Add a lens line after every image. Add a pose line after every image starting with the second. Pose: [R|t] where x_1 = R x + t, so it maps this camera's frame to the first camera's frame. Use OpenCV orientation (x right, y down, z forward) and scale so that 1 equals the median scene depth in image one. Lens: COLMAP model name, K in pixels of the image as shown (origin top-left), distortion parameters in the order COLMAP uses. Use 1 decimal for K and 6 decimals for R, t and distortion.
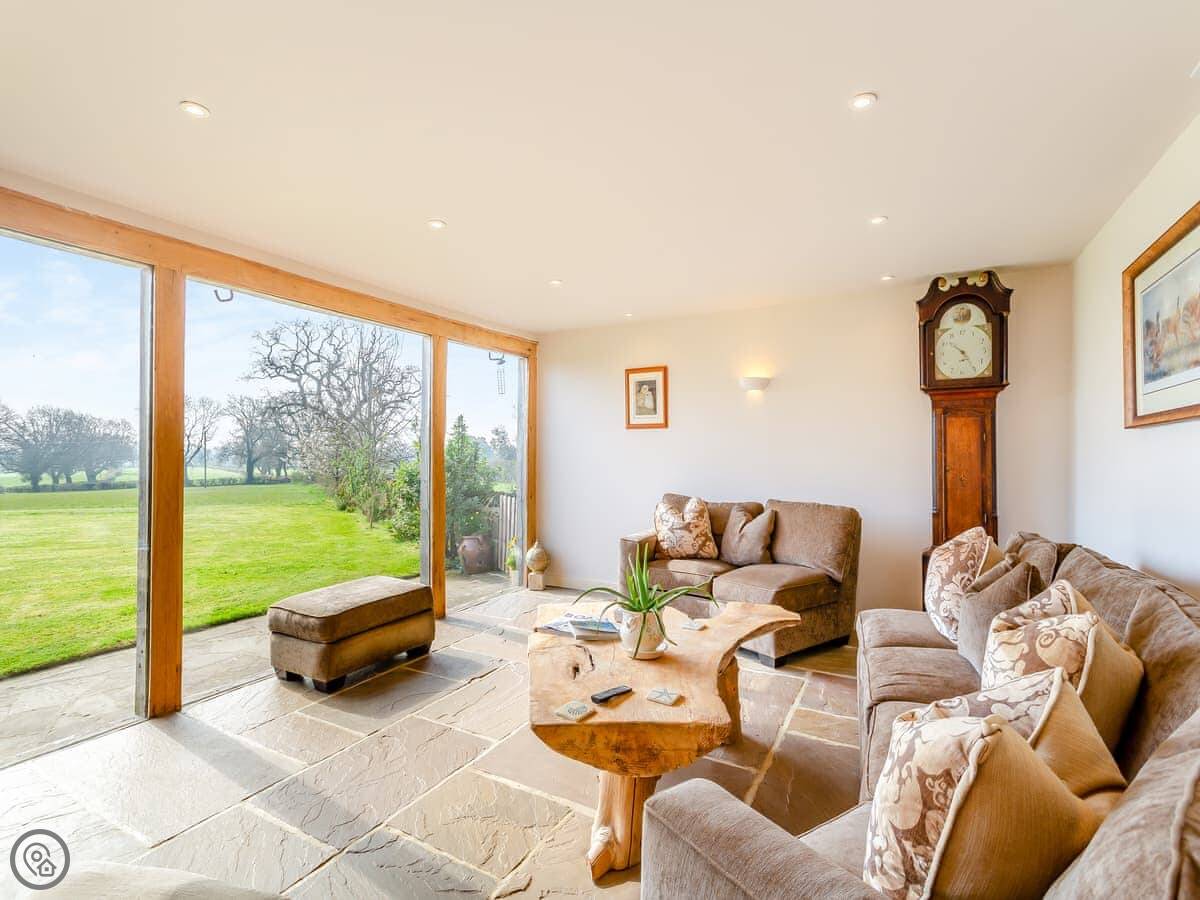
lens RADIAL K [[593.0, 0, 629.9], [0, 593.0, 453.9], [0, 0, 1]] dist [0.001169, 0.000445]
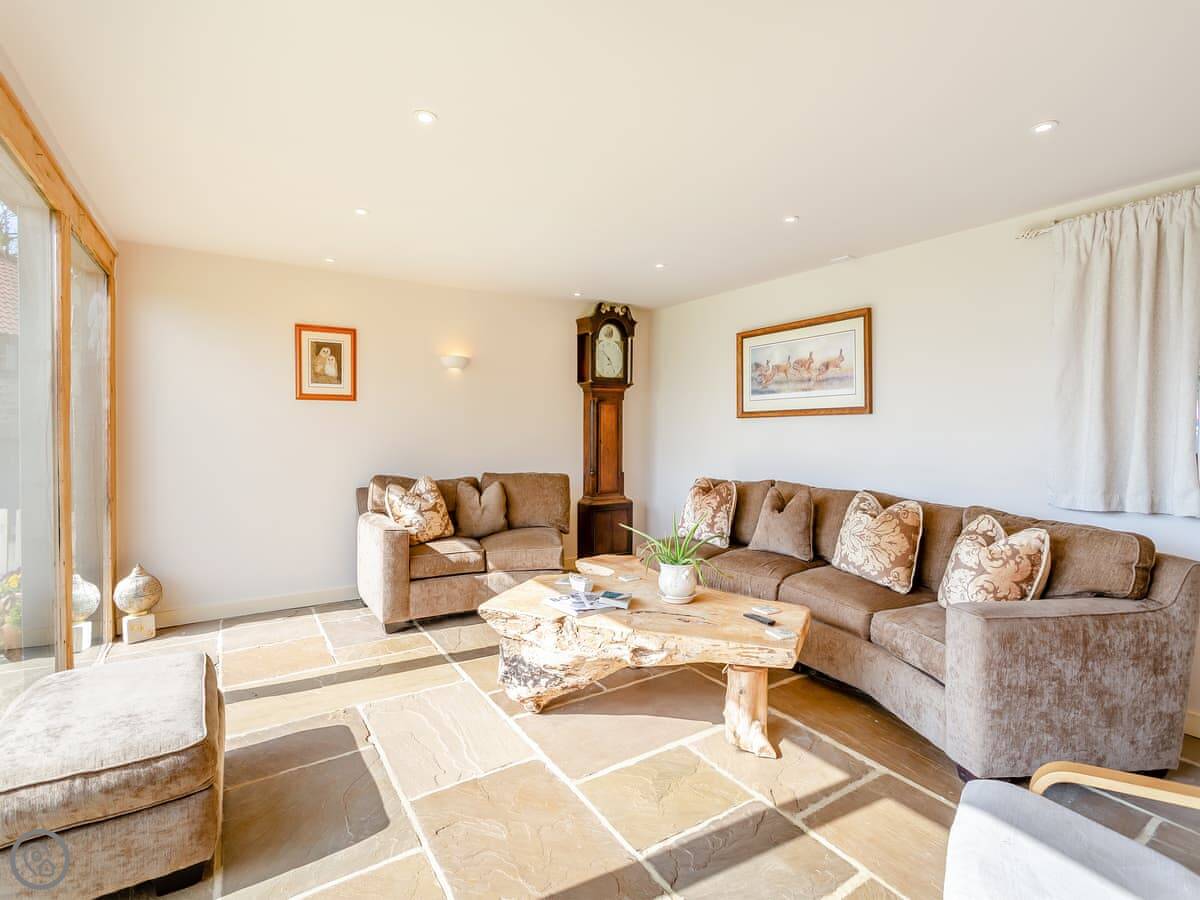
lens RADIAL K [[579.4, 0, 594.3], [0, 579.4, 446.5], [0, 0, 1]] dist [0.000936, 0.001519]
pose [[0.466915, -0.028916, 0.883829, -0.675509], [-0.004363, 0.999378, 0.035001, -0.010198], [-0.884291, -0.020199, 0.466498, 0.375088]]
